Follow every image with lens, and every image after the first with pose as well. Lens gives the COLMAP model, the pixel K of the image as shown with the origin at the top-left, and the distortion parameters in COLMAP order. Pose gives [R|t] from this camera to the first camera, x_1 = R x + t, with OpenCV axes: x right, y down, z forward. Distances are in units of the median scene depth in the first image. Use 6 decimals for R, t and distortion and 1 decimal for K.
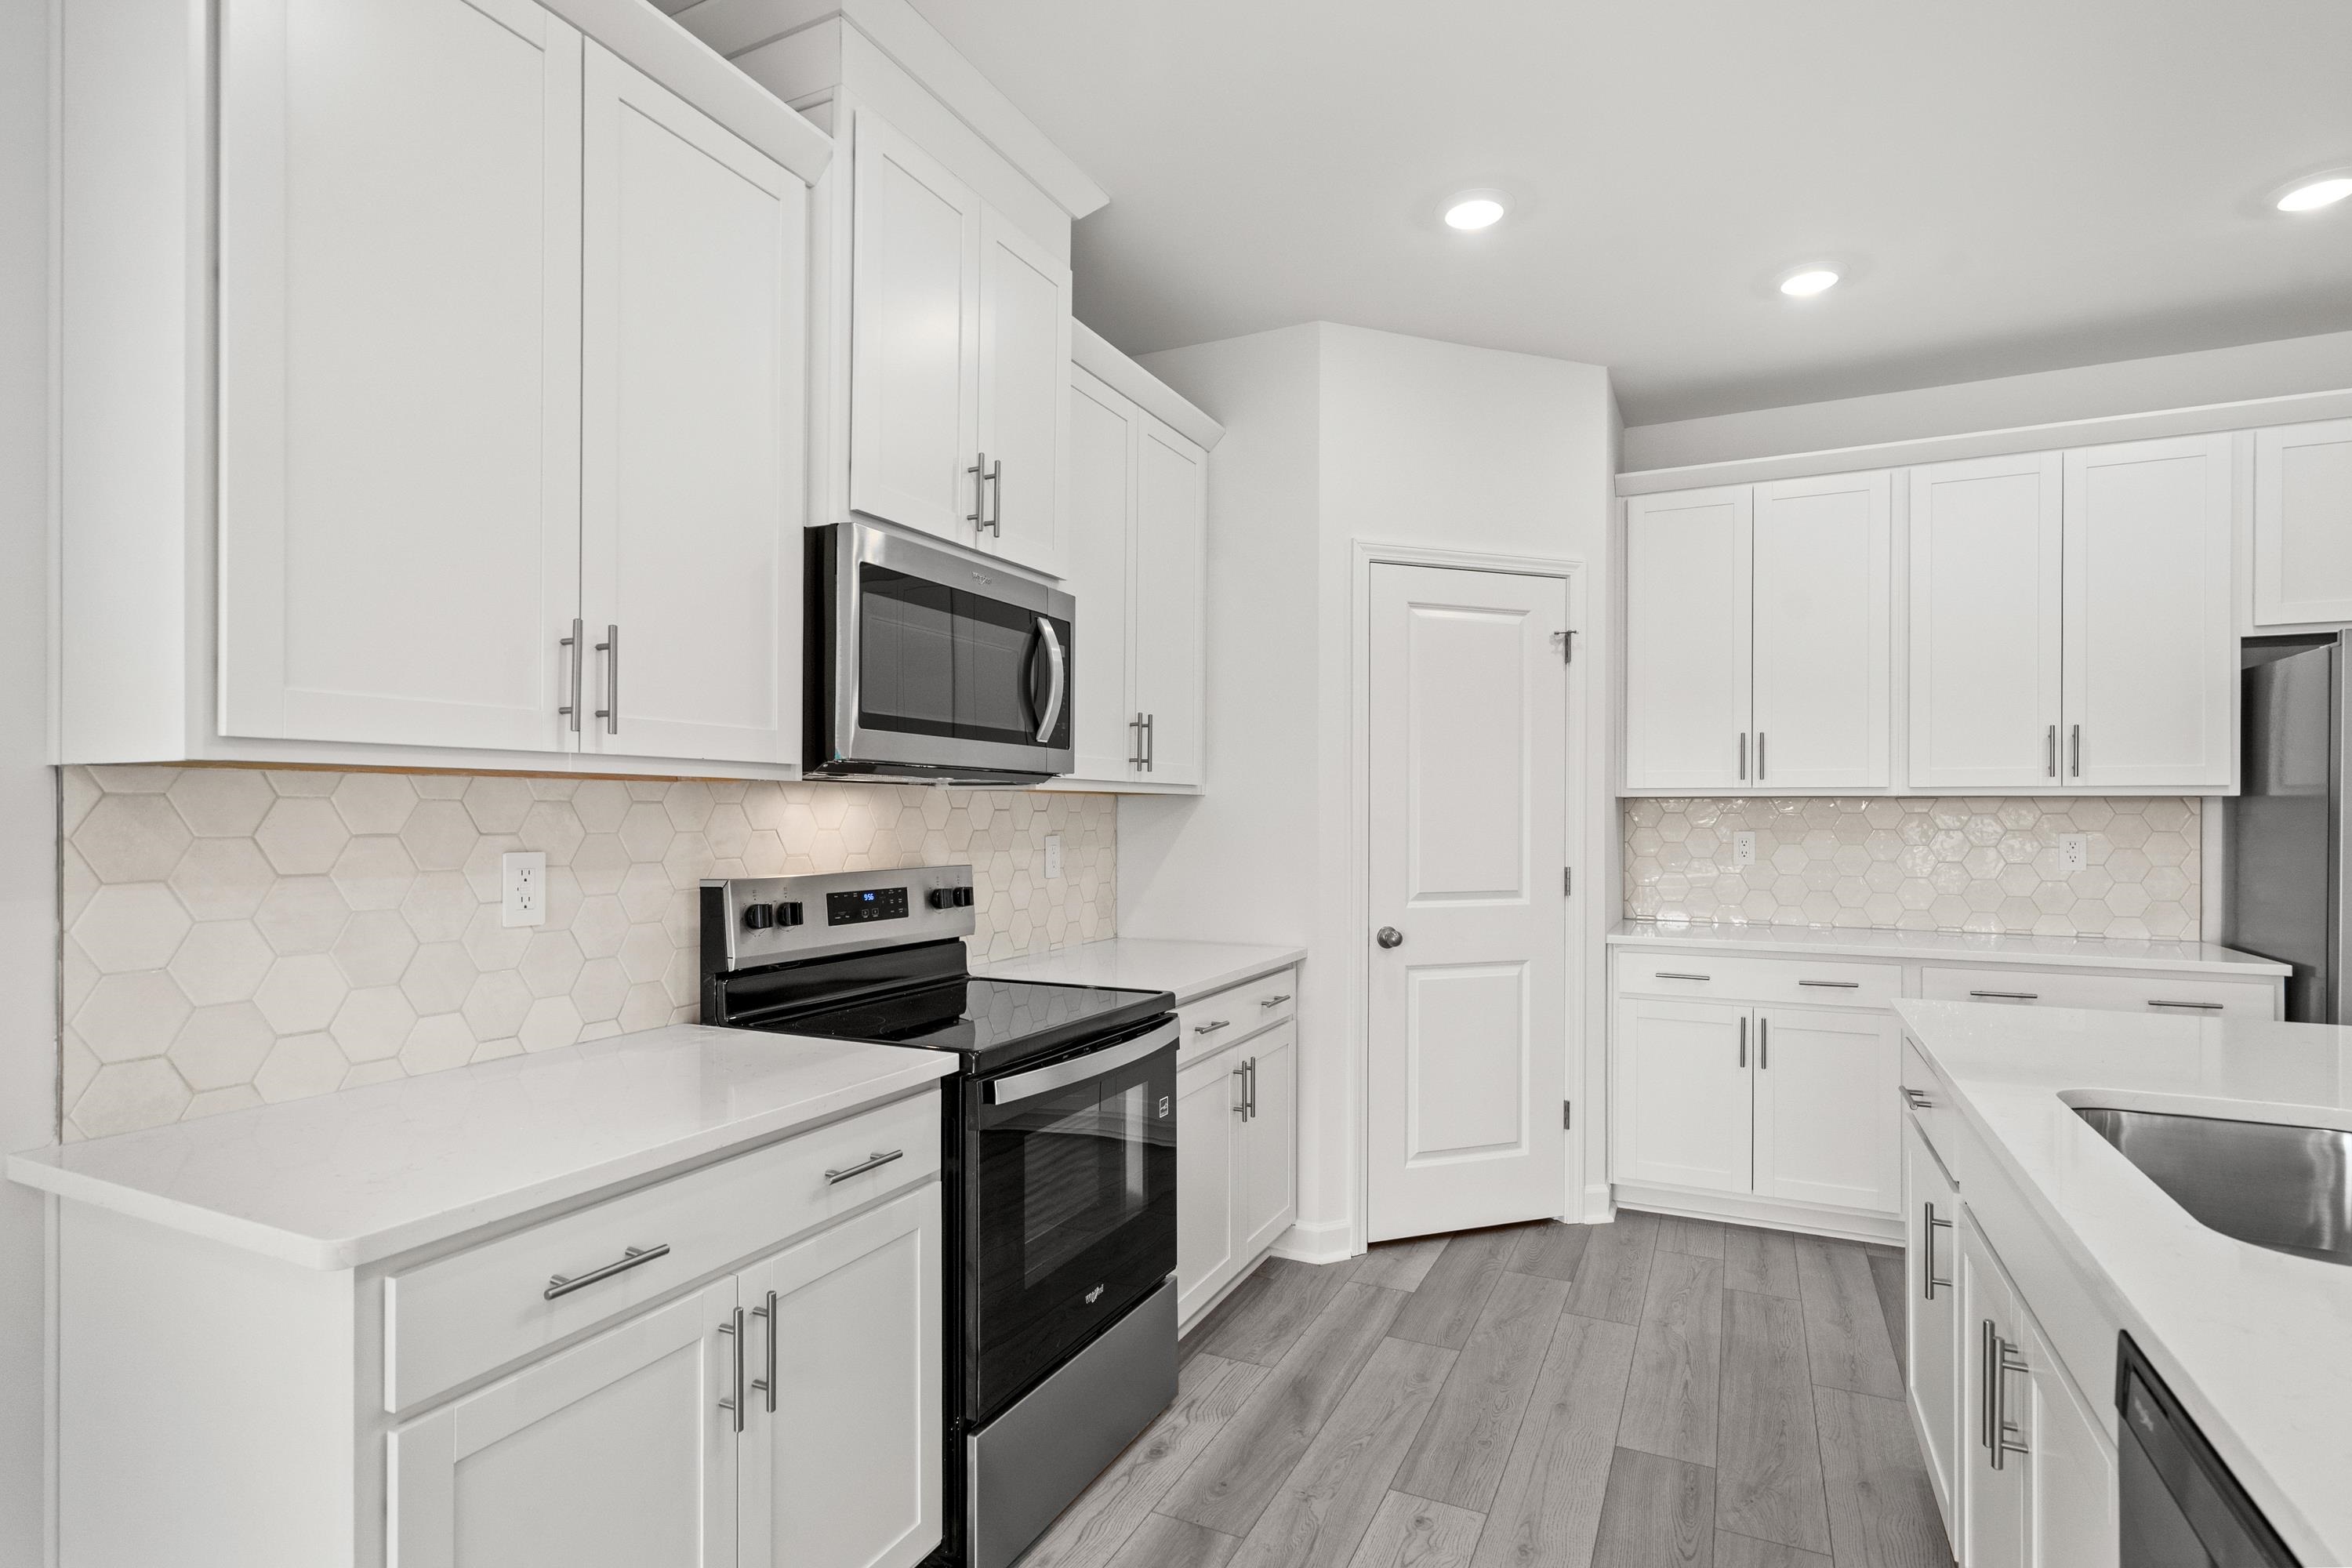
lens RADIAL K [[1158.1, 0, 1206.1], [0, 1158.1, 811.6], [0, 0, 1]] dist [0.002229, 0.001211]
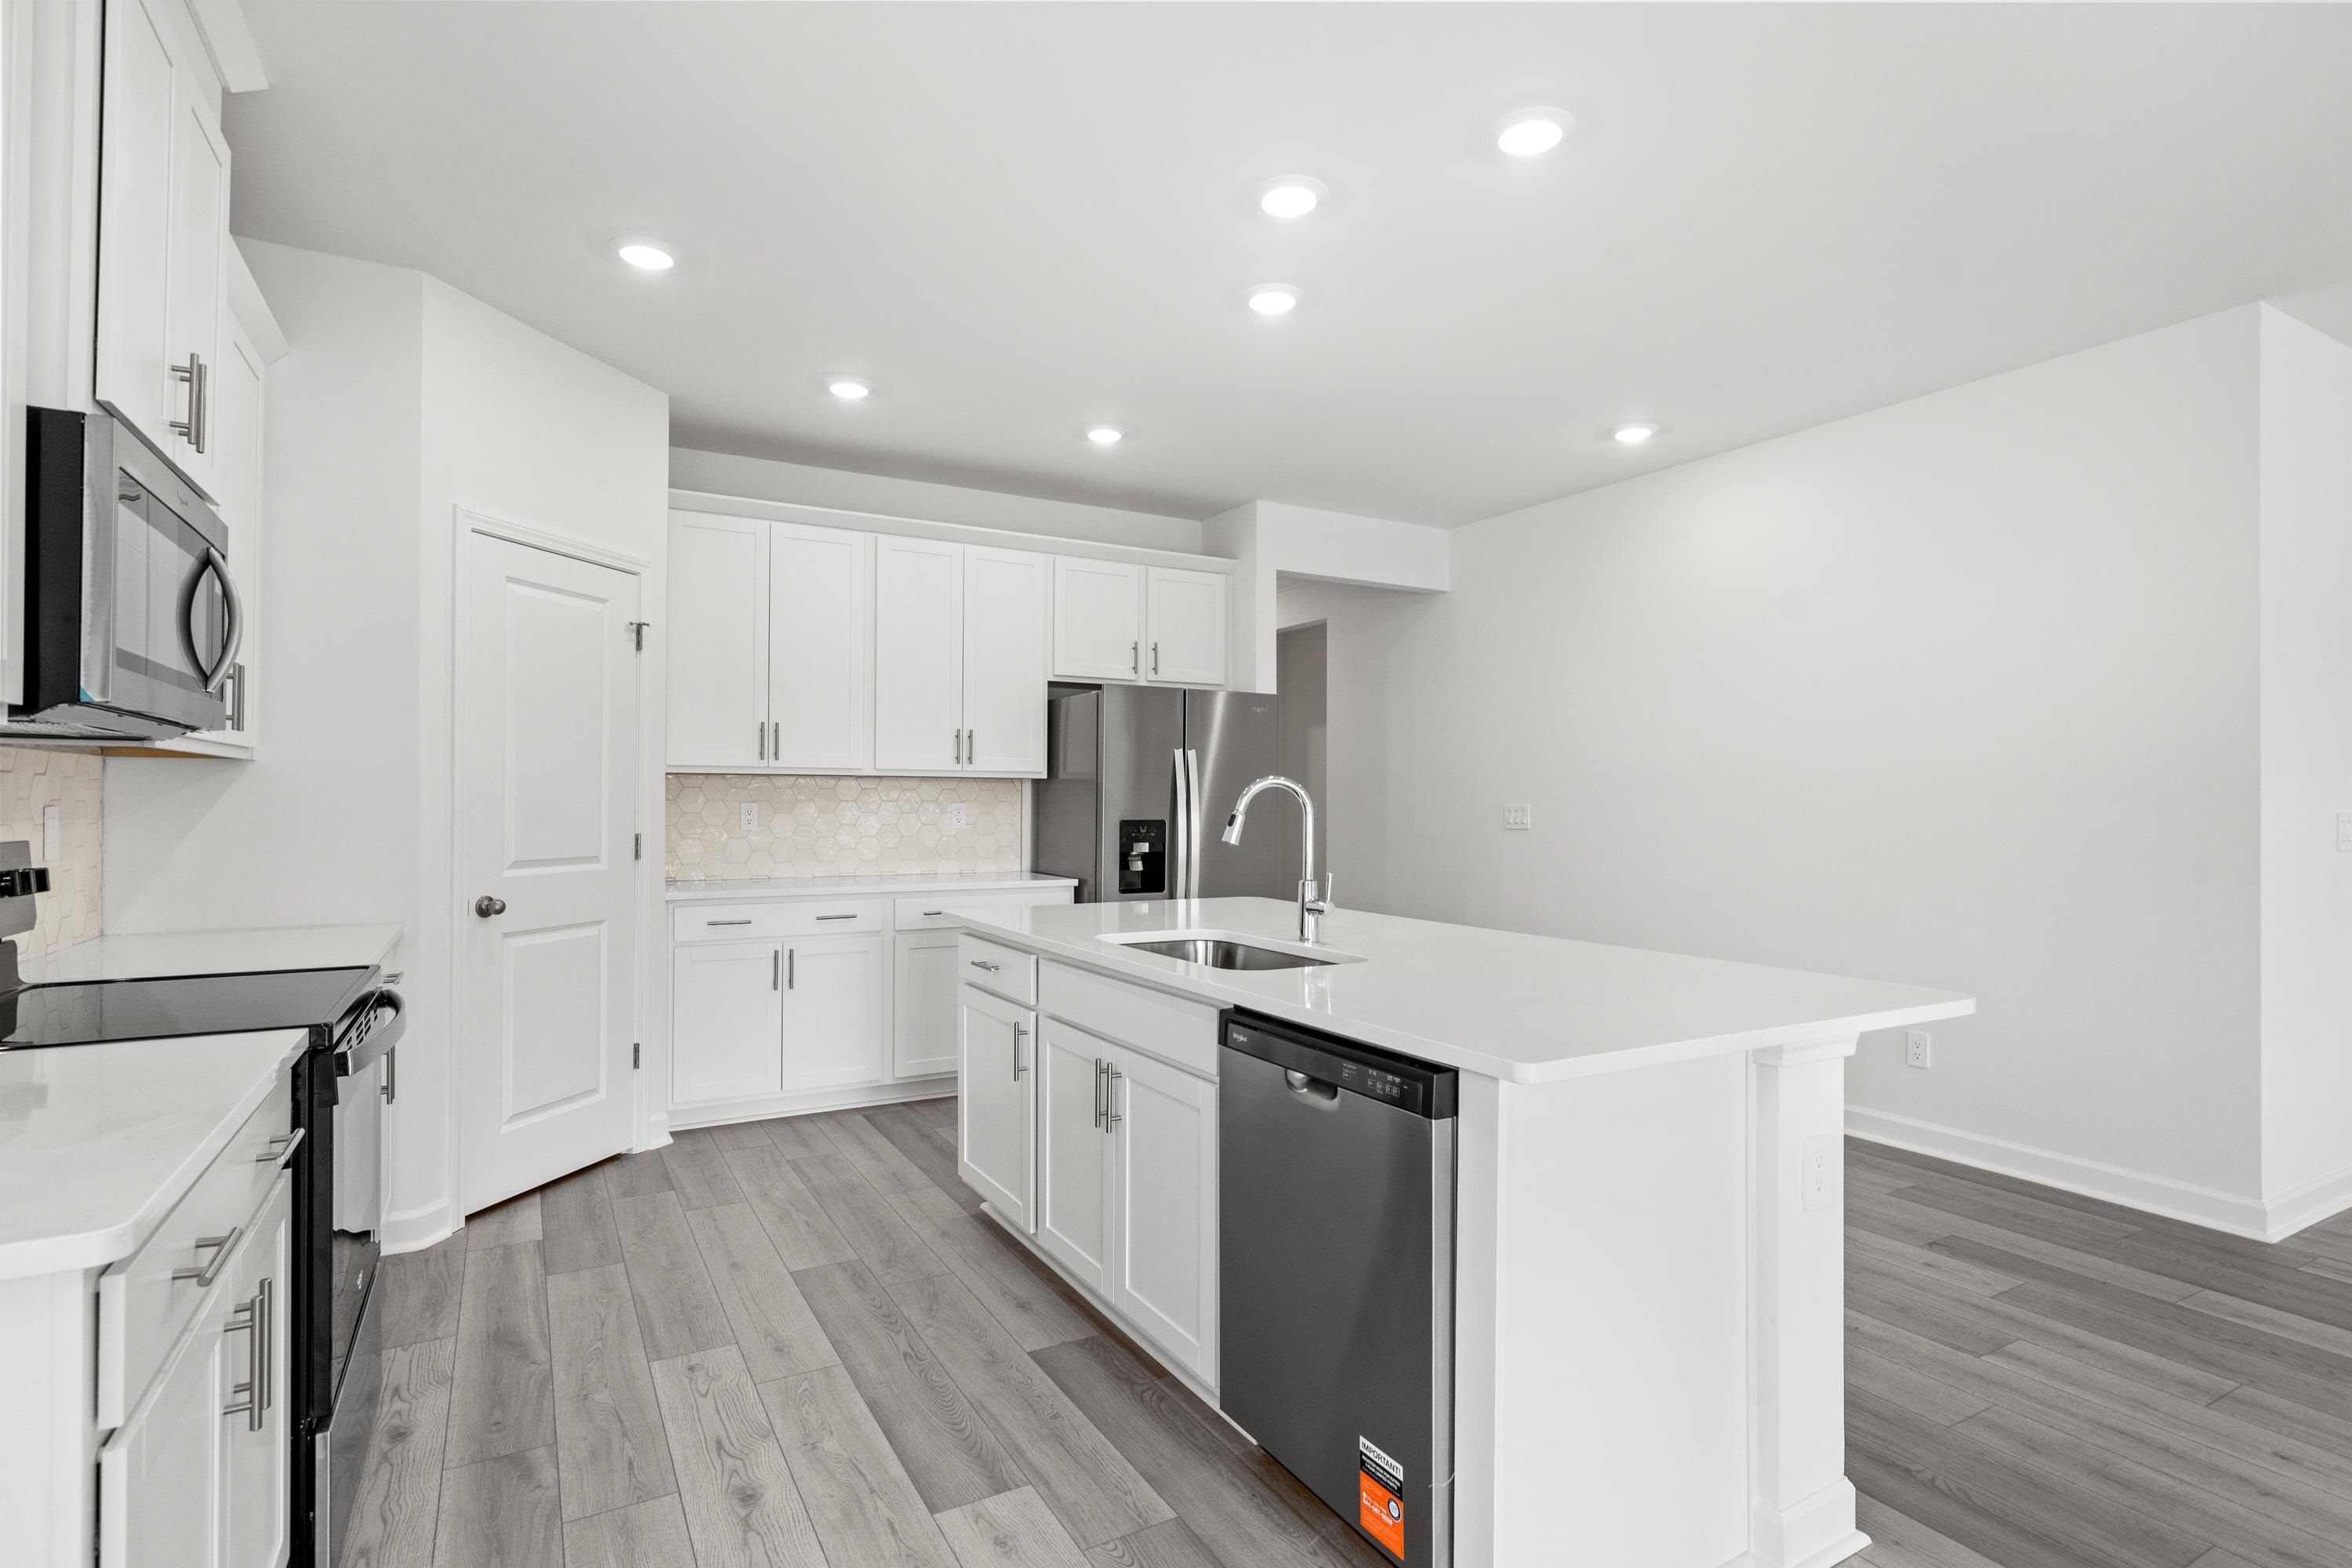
lens RADIAL K [[1158.1, 0, 1161.6], [0, 1158.1, 789.6], [0, 0, 1]] dist [0.002229, 0.001211]
pose [[0.573363, 0.007458, 0.819267, -0.335087], [-0.004168, 0.999972, -0.006186, 0.010920], [-0.819291, 0.000132, 0.573378, -0.056987]]
